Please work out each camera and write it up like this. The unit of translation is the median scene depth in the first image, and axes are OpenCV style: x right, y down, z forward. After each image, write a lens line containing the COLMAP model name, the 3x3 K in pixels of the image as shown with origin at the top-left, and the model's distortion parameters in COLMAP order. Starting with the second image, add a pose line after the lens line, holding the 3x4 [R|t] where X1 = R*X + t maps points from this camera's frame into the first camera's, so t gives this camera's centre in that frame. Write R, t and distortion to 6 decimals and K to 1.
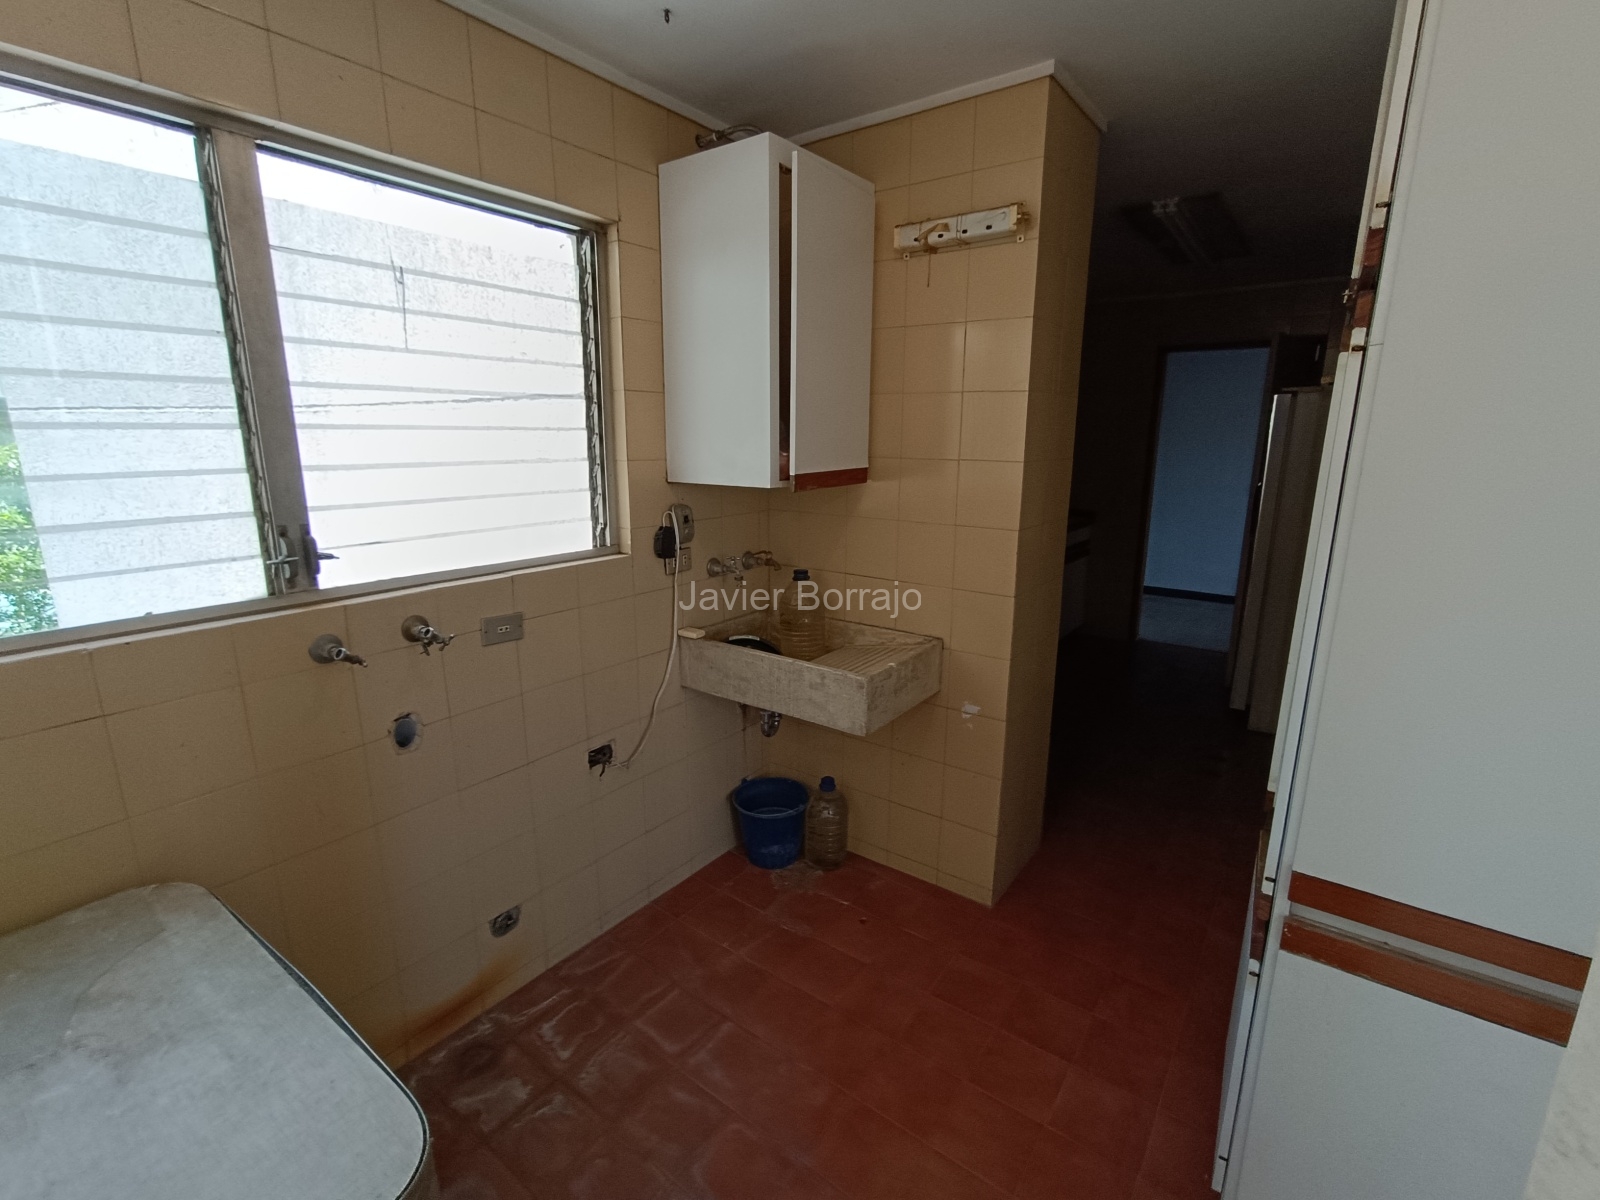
lens RADIAL K [[733.2, 0, 793.4], [0, 733.2, 599.0], [0, 0, 1]] dist [0.002420, 0.002950]
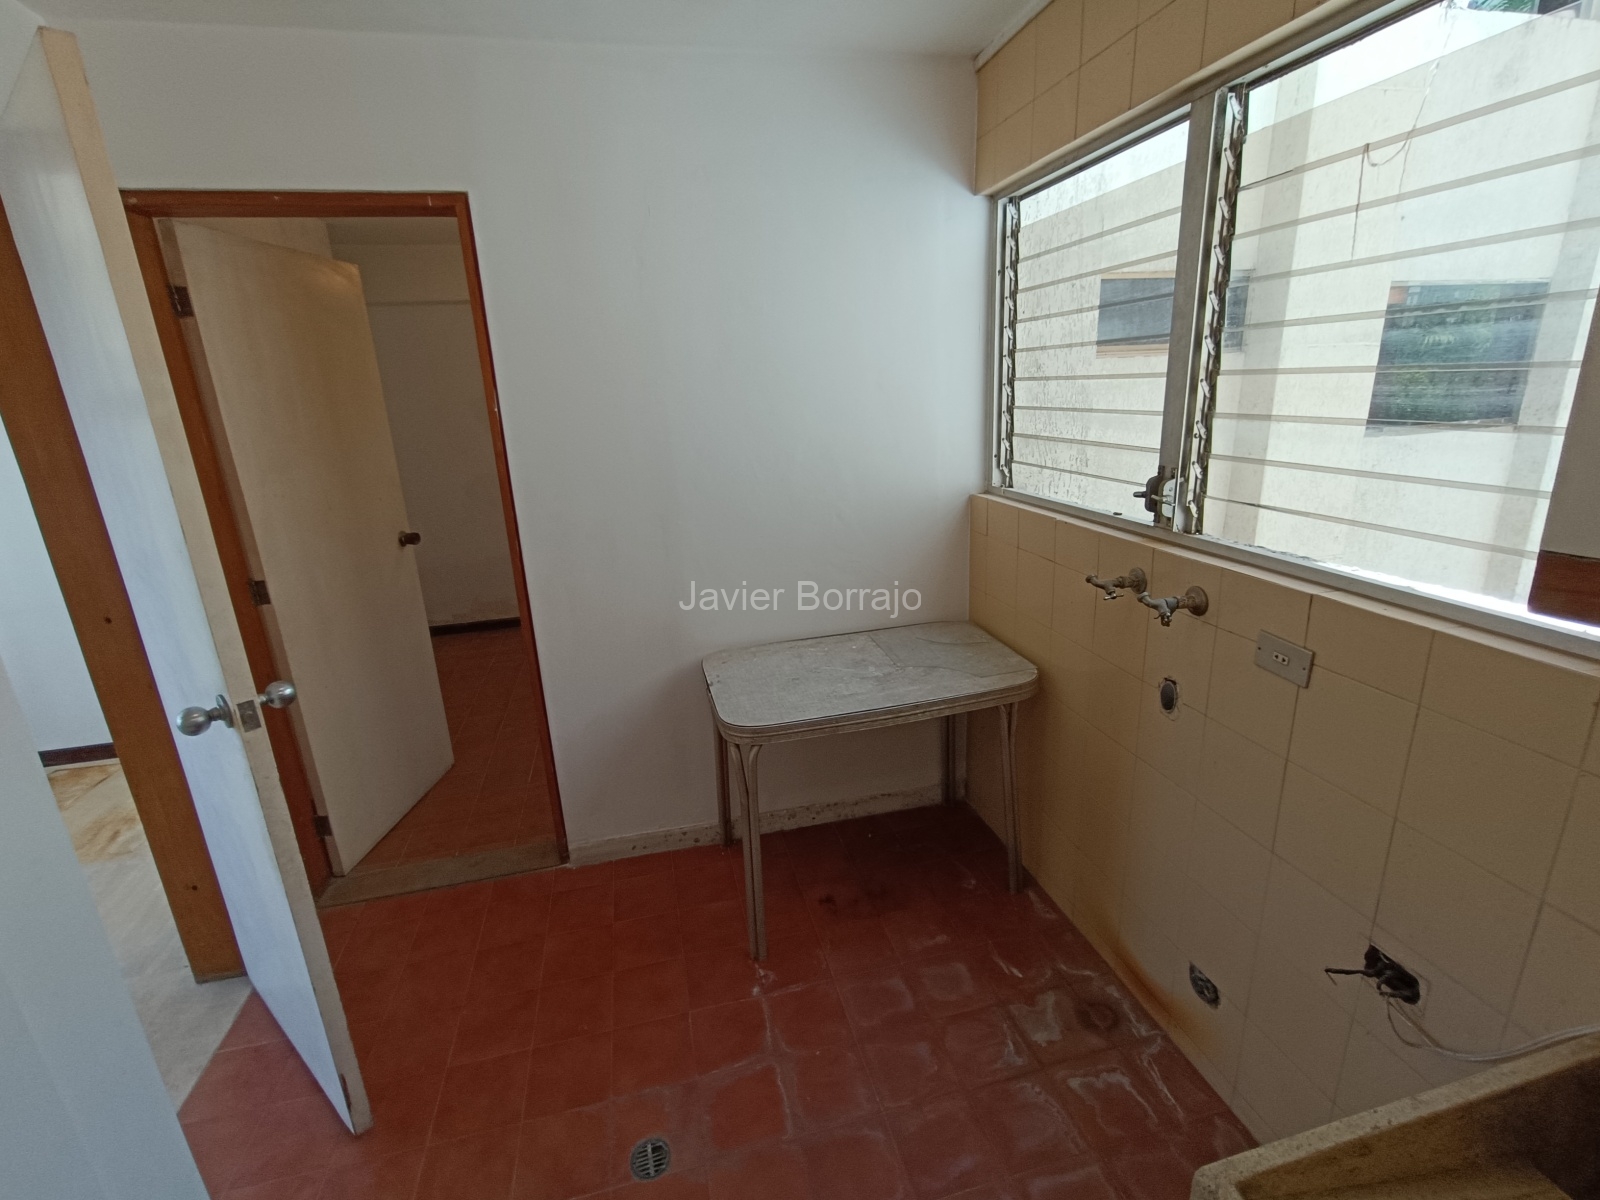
lens RADIAL K [[733.2, 0, 796.0], [0, 733.2, 599.7], [0, 0, 1]] dist [0.002420, 0.002950]
pose [[-0.647727, 0.242859, -0.722128, 0.440262], [-0.123340, 0.901904, 0.413952, -0.262627], [0.751822, 0.357195, -0.554234, 1.074617]]
